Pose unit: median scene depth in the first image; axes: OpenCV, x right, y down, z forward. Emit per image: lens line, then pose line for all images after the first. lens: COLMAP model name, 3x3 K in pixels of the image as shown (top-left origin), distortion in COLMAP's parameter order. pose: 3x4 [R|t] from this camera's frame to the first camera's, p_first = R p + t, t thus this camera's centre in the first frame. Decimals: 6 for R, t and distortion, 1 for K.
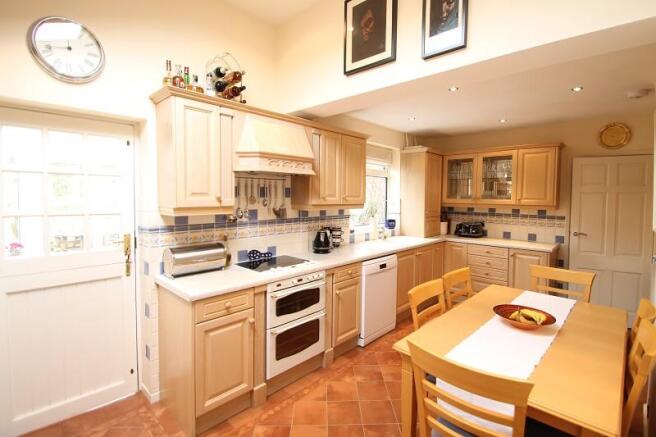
lens RADIAL K [[308.8, 0, 330.6], [0, 308.8, 208.1], [0, 0, 1]] dist [-0.000210, -0.000031]
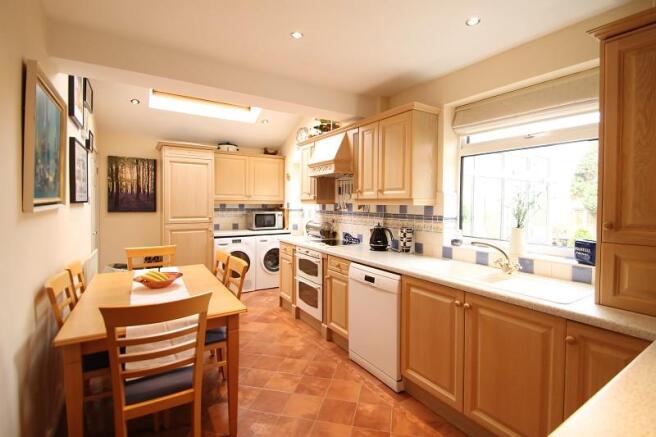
lens RADIAL K [[308.8, 0, 330.6], [0, 308.8, 208.1], [0, 0, 1]] dist [-0.000210, -0.000031]
pose [[-0.250994, 0.000471, -0.967989, 1.084399], [-0.050805, 0.998615, 0.013660, 0.011829], [0.966655, 0.052607, -0.250622, 1.277431]]
